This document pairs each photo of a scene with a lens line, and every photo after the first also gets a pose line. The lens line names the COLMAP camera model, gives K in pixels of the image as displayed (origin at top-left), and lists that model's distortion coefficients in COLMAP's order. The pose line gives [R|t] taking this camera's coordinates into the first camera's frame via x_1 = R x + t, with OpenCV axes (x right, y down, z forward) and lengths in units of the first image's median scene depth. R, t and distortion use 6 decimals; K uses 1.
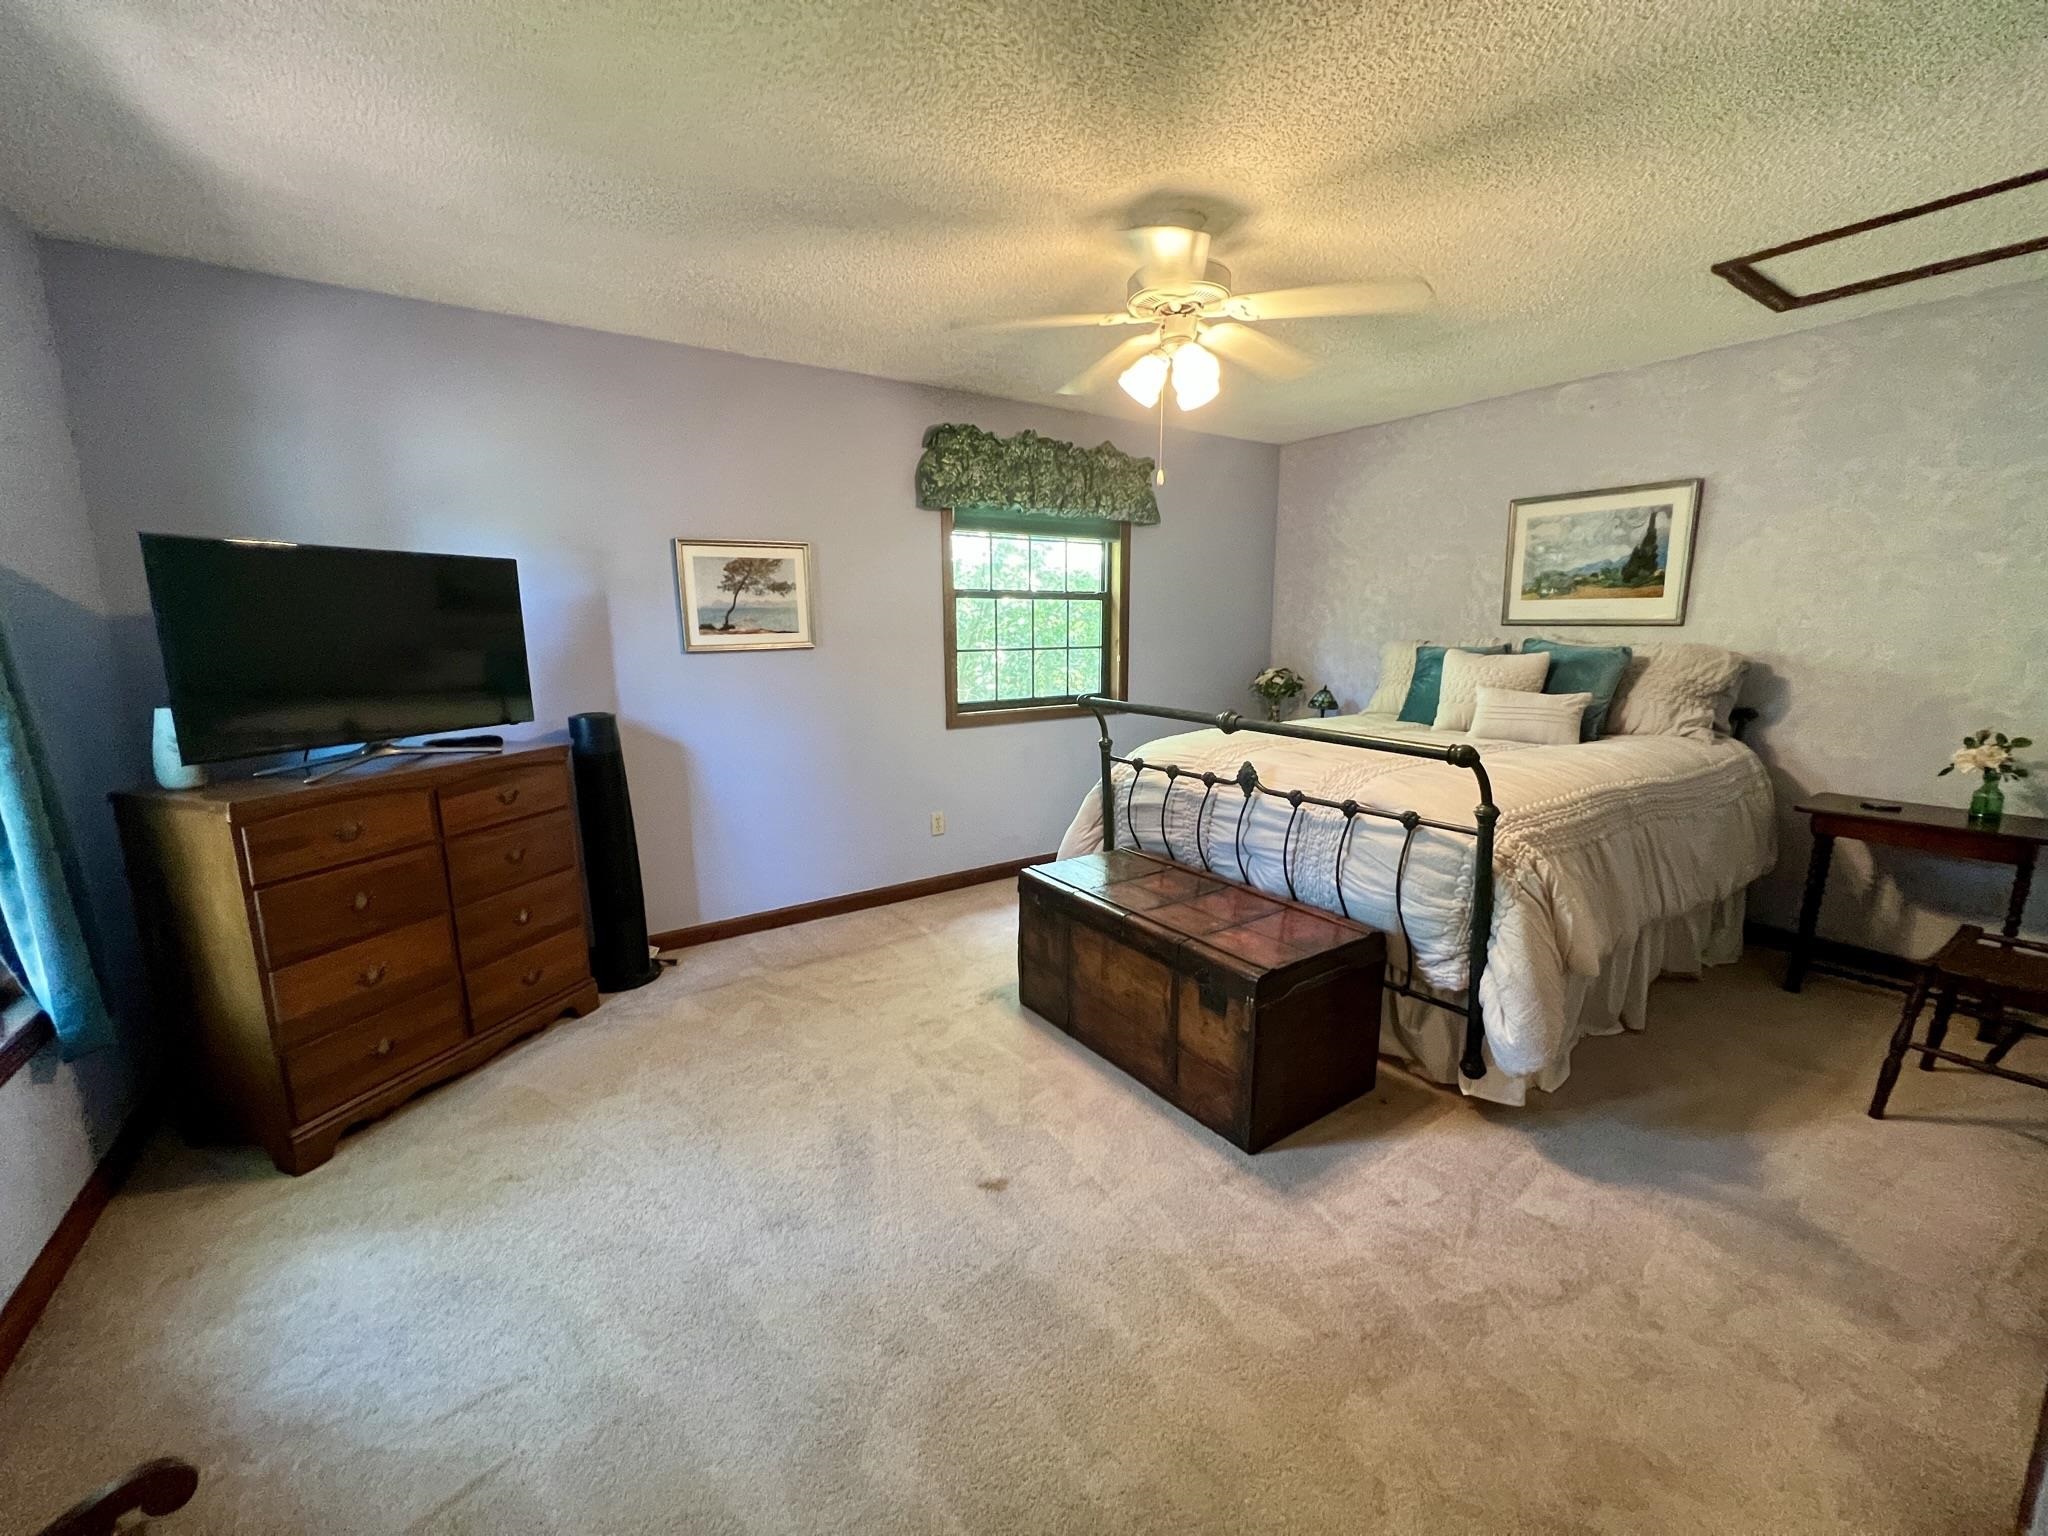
lens RADIAL K [[821.9, 0, 1021.8], [0, 821.9, 765.8], [0, 0, 1]] dist [-0.001585, 0.000154]
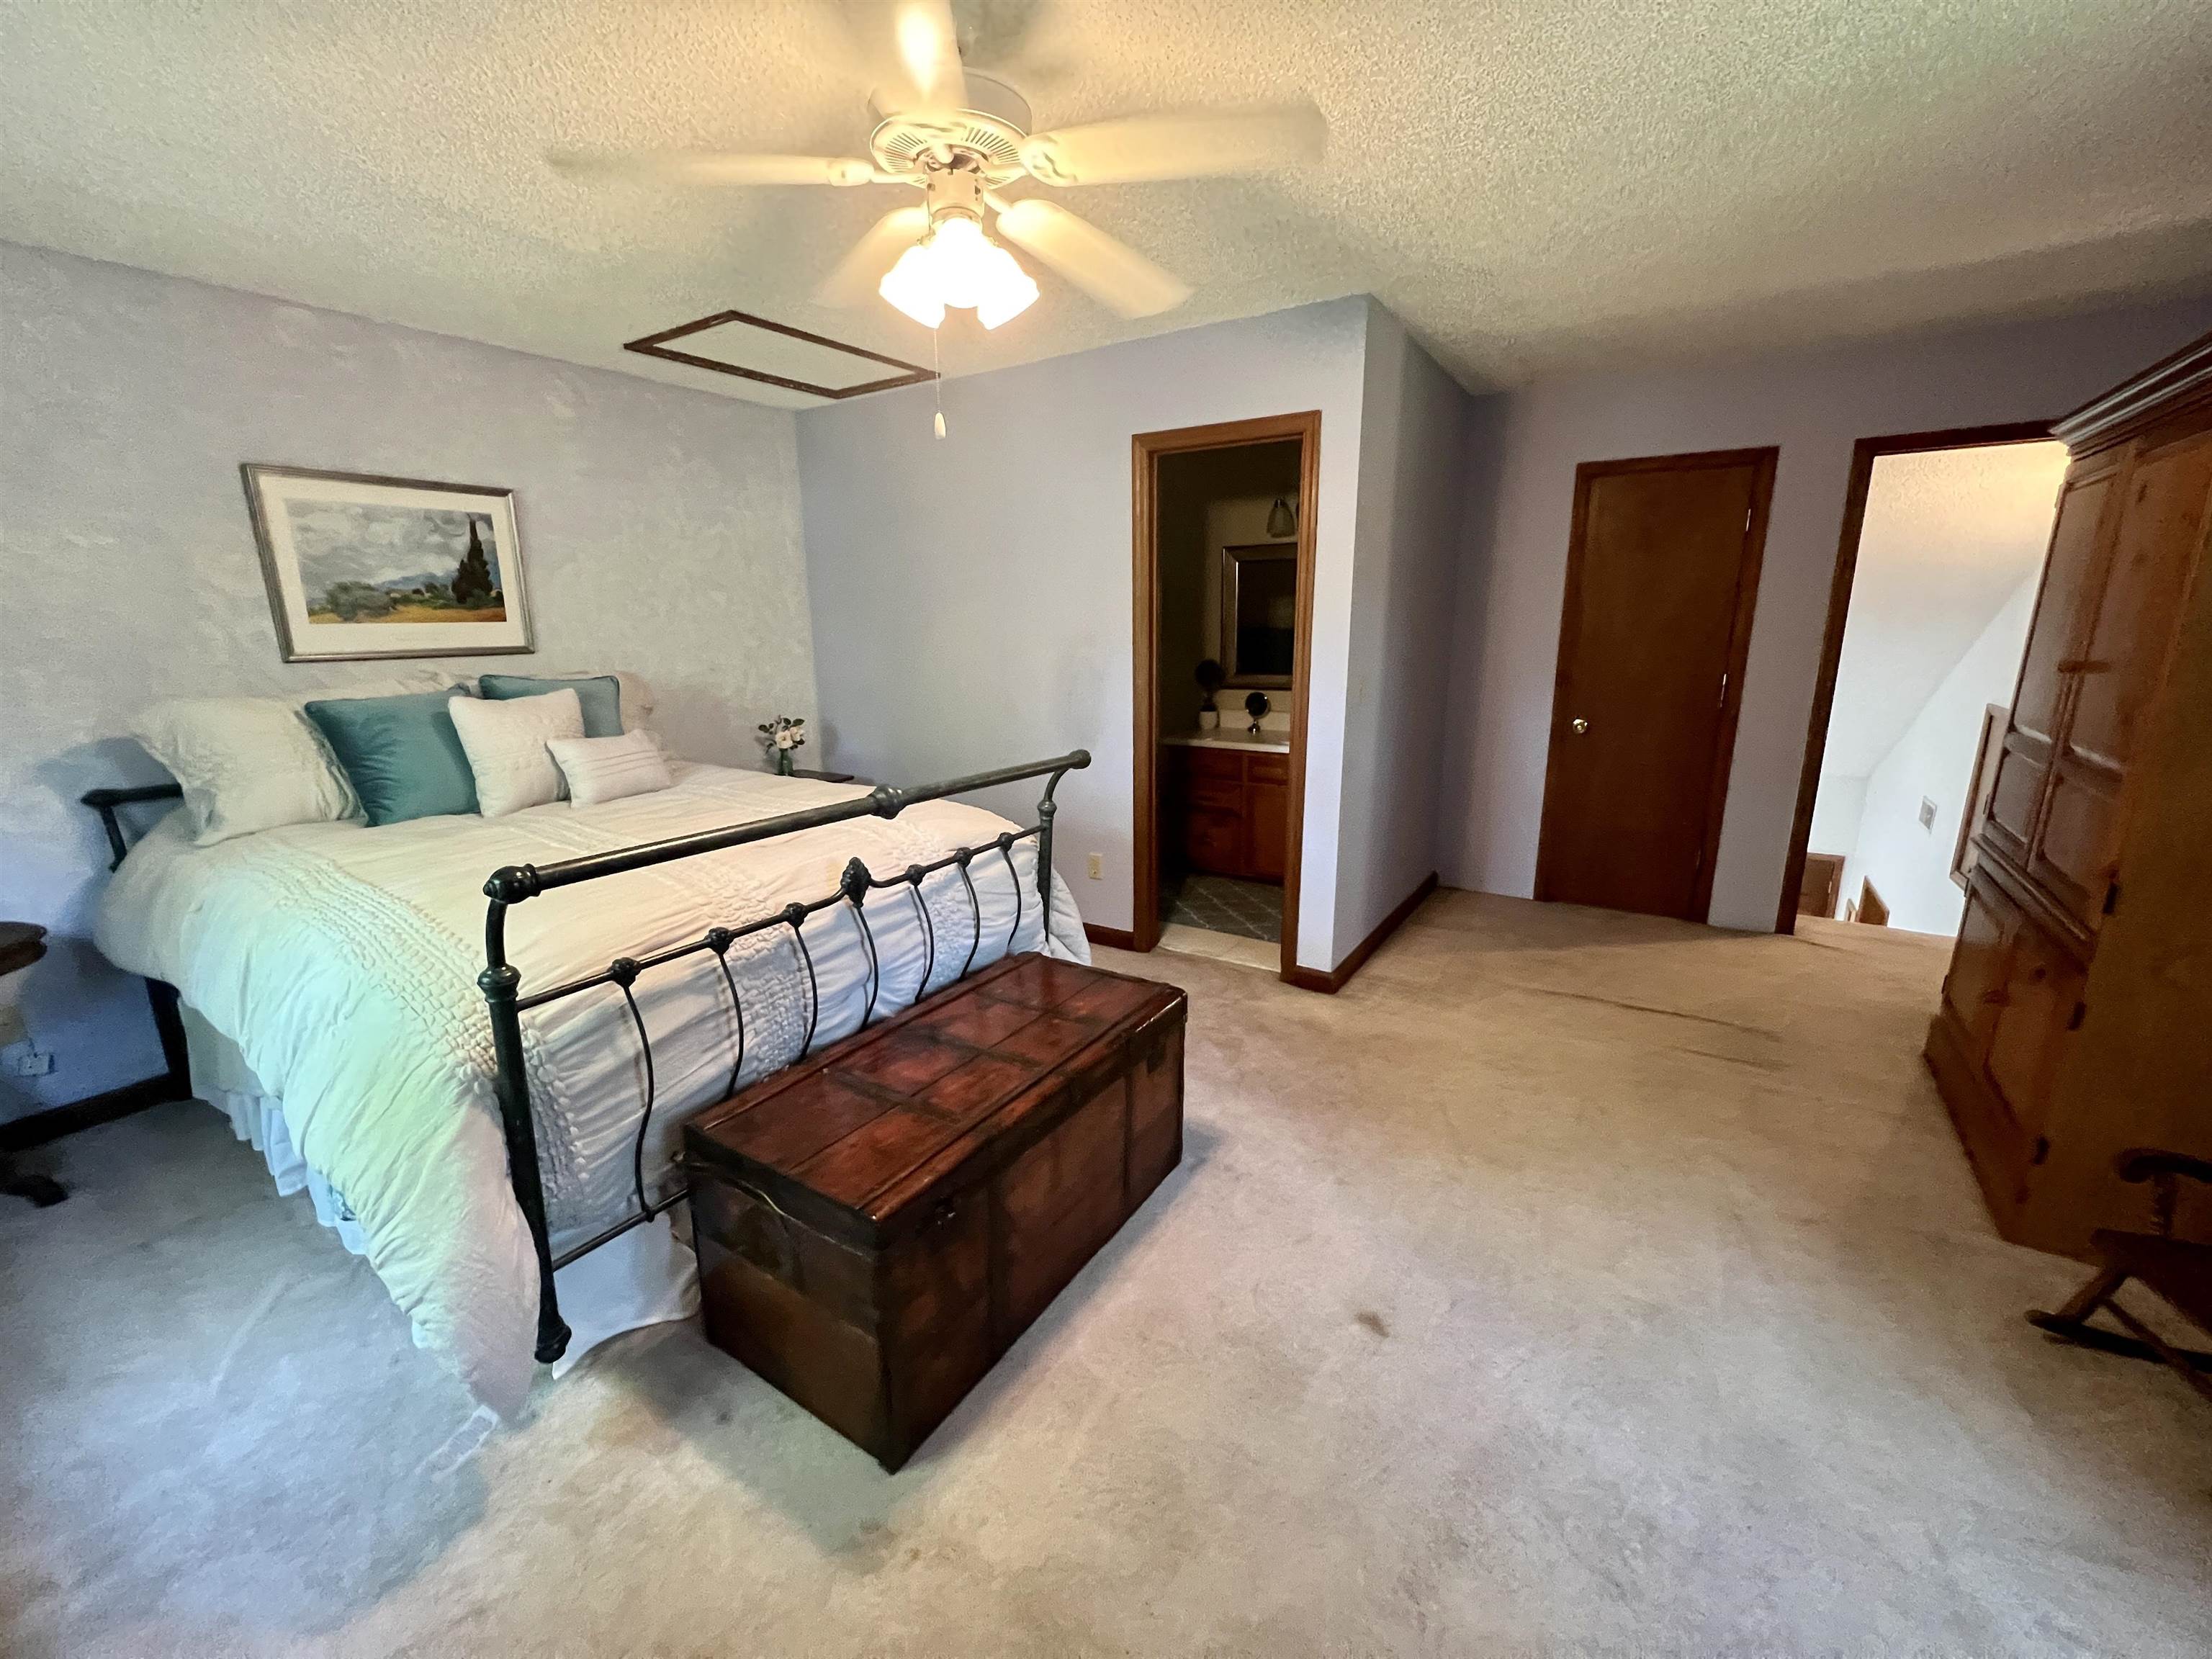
lens RADIAL K [[887.7, 0, 1101.2], [0, 887.7, 825.2], [0, 0, 1]] dist [-0.001585, 0.000154]
pose [[-0.382467, -0.200046, 0.902053, -0.356696], [0.177463, 0.942200, 0.284193, -0.154621], [-0.906767, 0.268776, -0.324859, 0.778630]]
